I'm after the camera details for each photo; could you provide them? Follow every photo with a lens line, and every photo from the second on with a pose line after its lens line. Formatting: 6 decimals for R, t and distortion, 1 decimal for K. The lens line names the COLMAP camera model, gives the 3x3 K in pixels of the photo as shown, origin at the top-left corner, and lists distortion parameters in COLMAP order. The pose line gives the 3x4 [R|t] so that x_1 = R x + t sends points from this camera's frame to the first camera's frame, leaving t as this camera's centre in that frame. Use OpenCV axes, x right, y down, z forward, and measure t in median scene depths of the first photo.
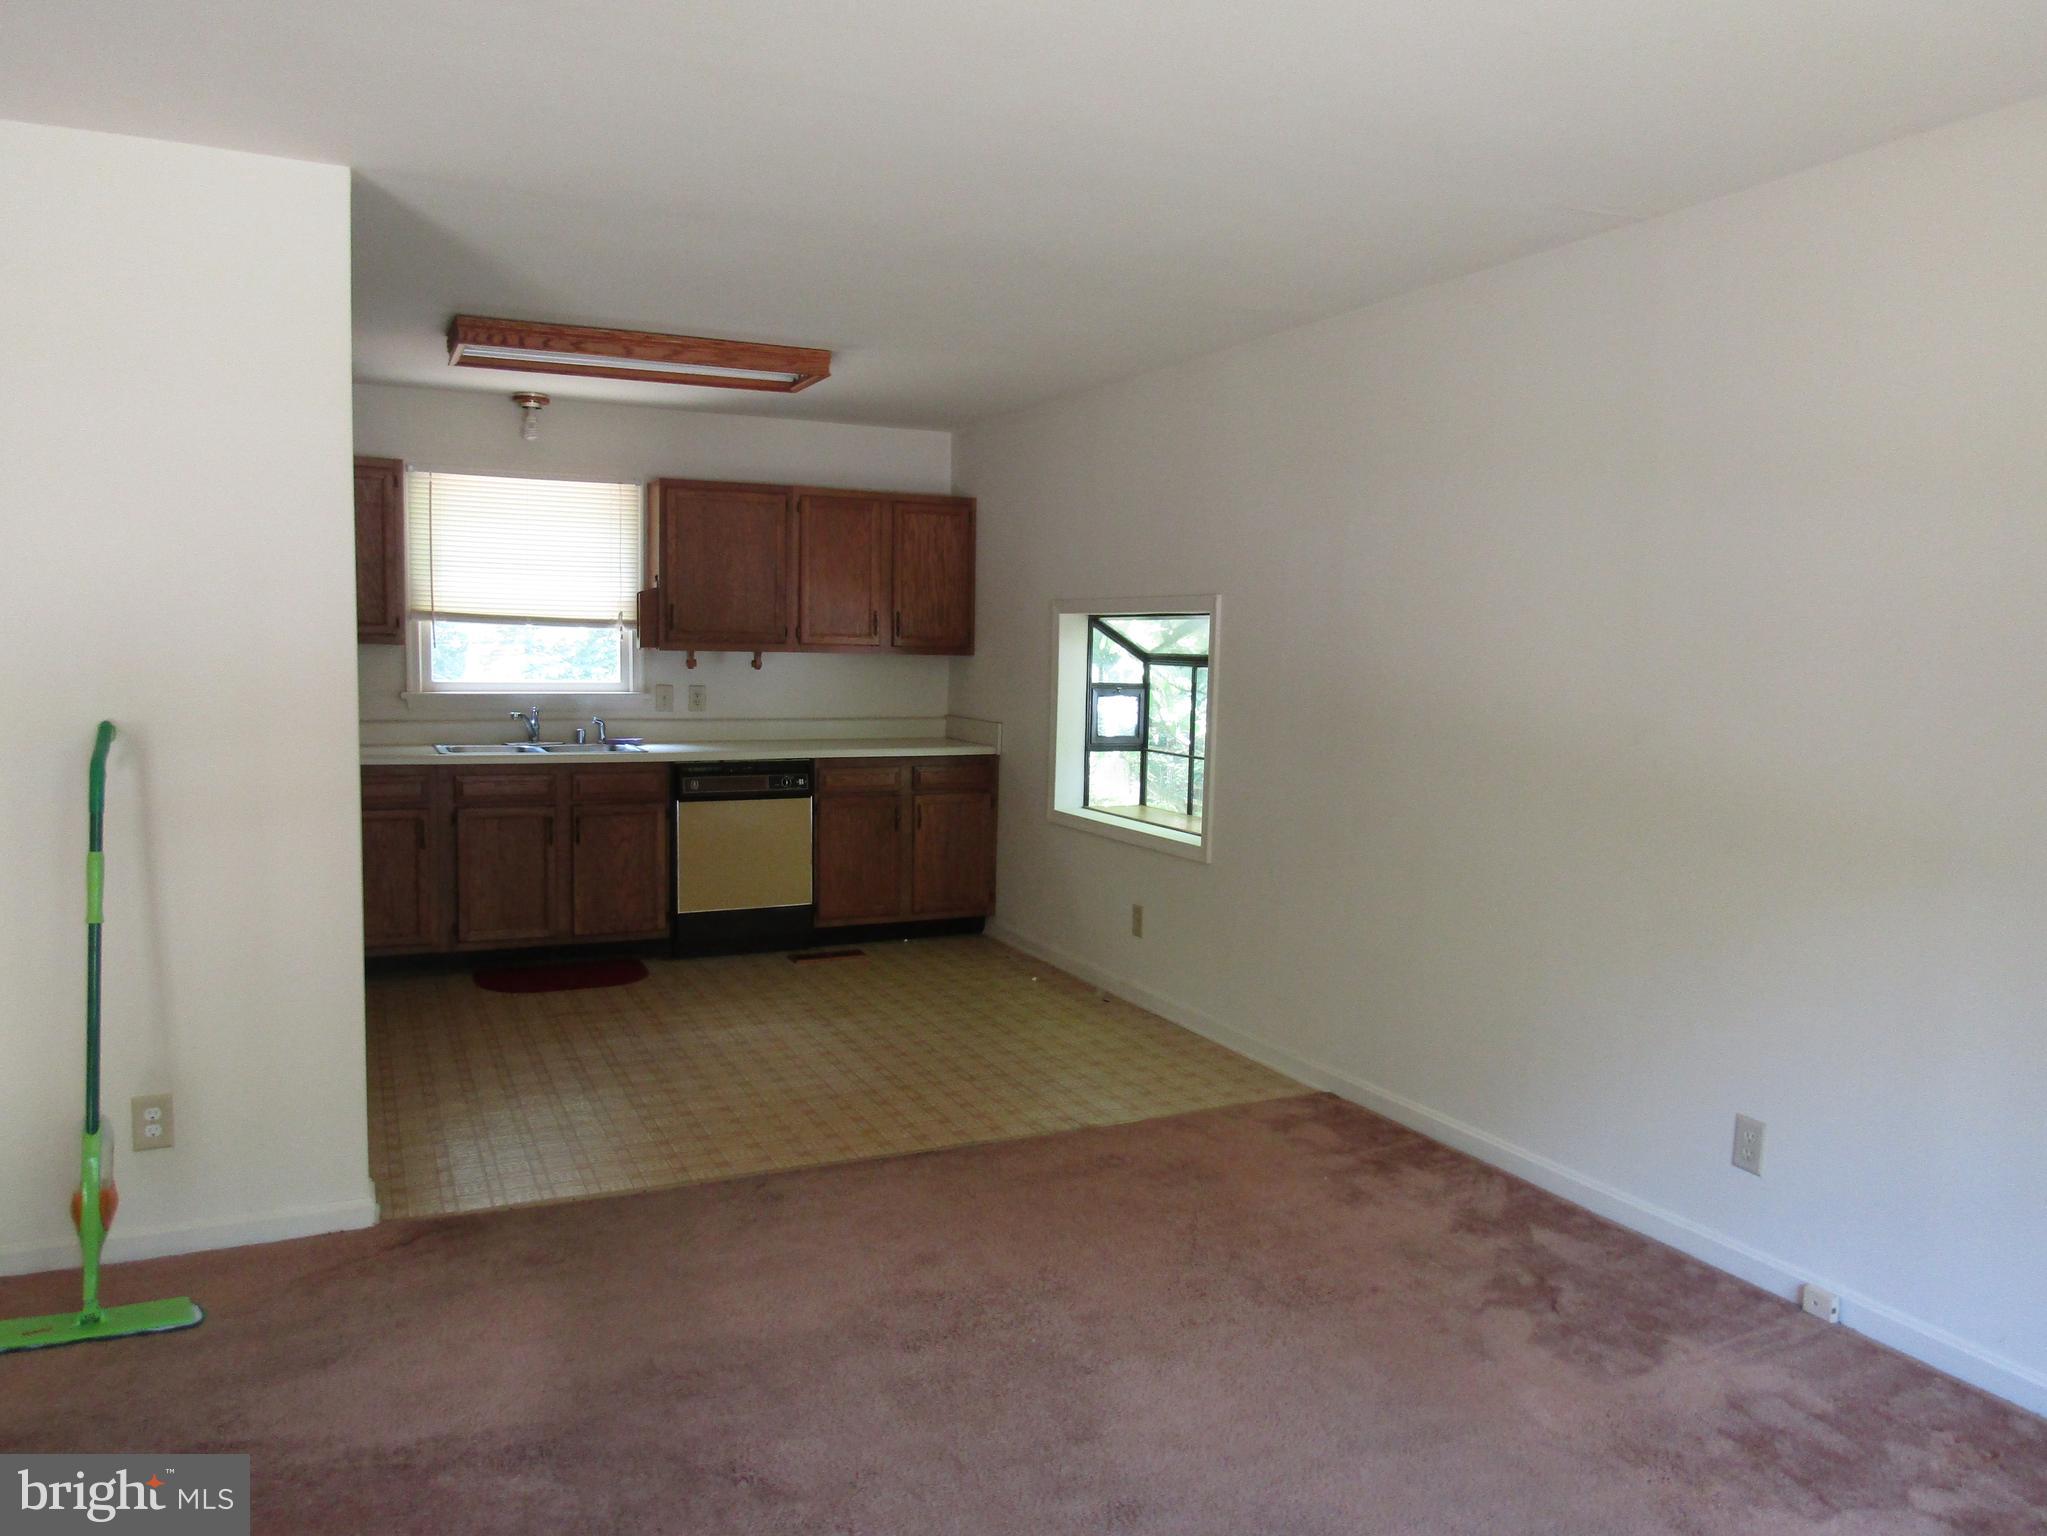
lens RADIAL K [[1458.2, 0, 1023.5], [0, 1458.2, 768.0], [0, 0, 1]] dist [-0.007069, -0.000141]
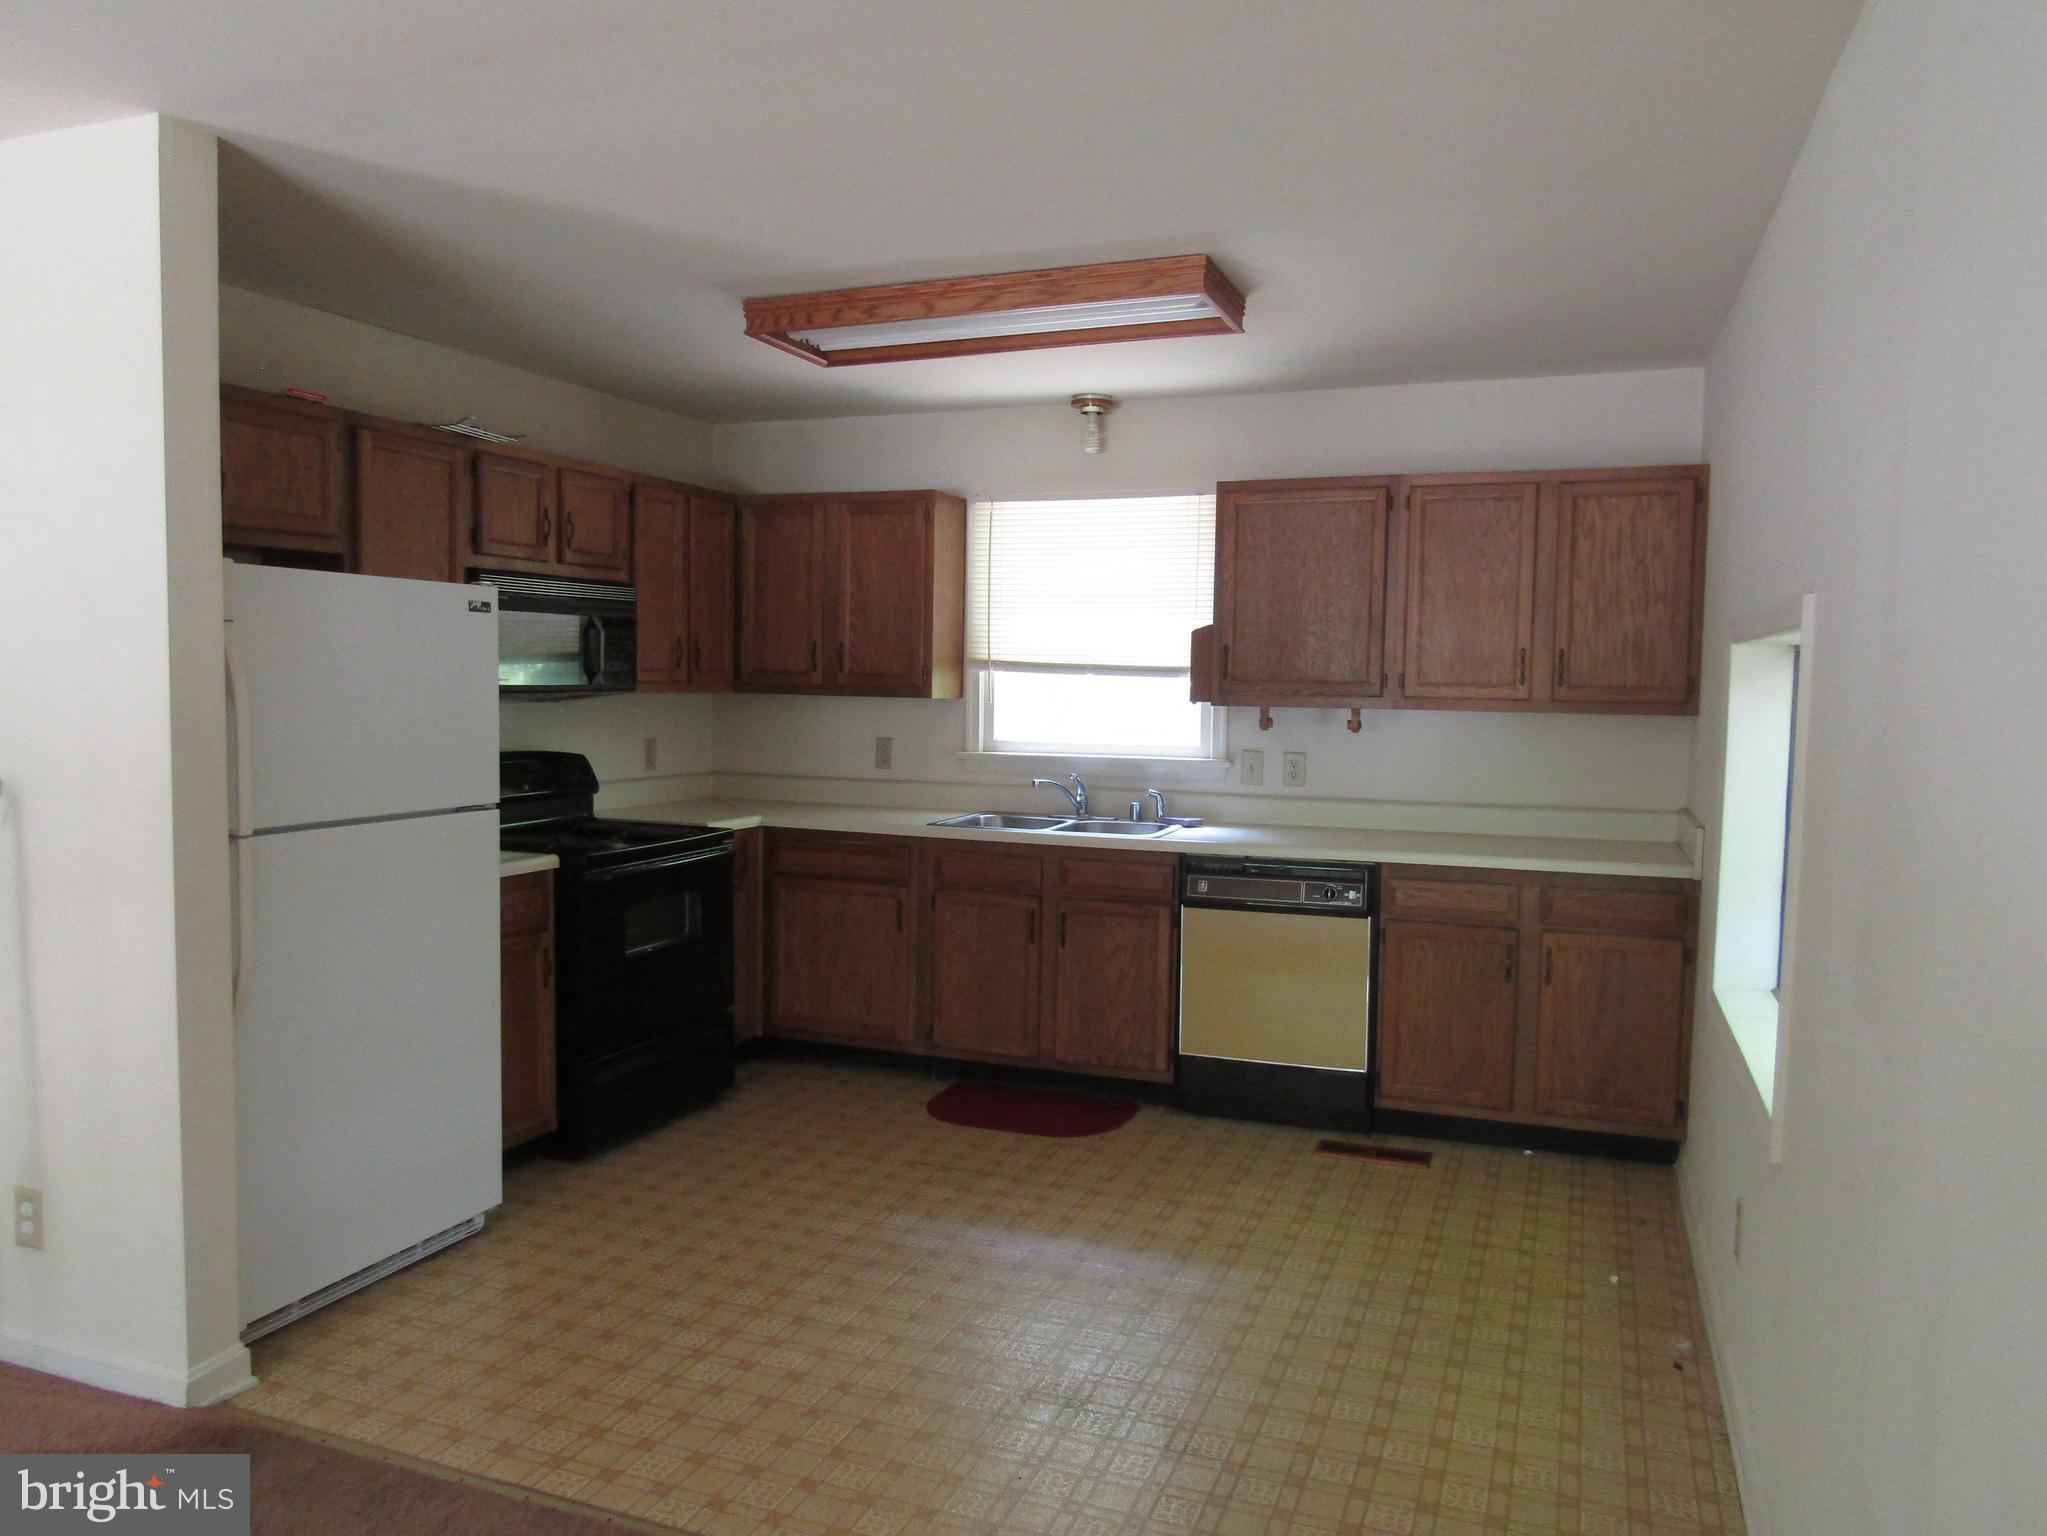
lens RADIAL K [[1458.2, 0, 1023.5], [0, 1458.2, 768.0], [0, 0, 1]] dist [-0.007069, -0.000141]
pose [[0.690798, 0.035338, -0.722184, 0.234993], [-0.062573, 0.997980, -0.011021, -0.032856], [0.720335, 0.052802, 0.691614, 0.394697]]
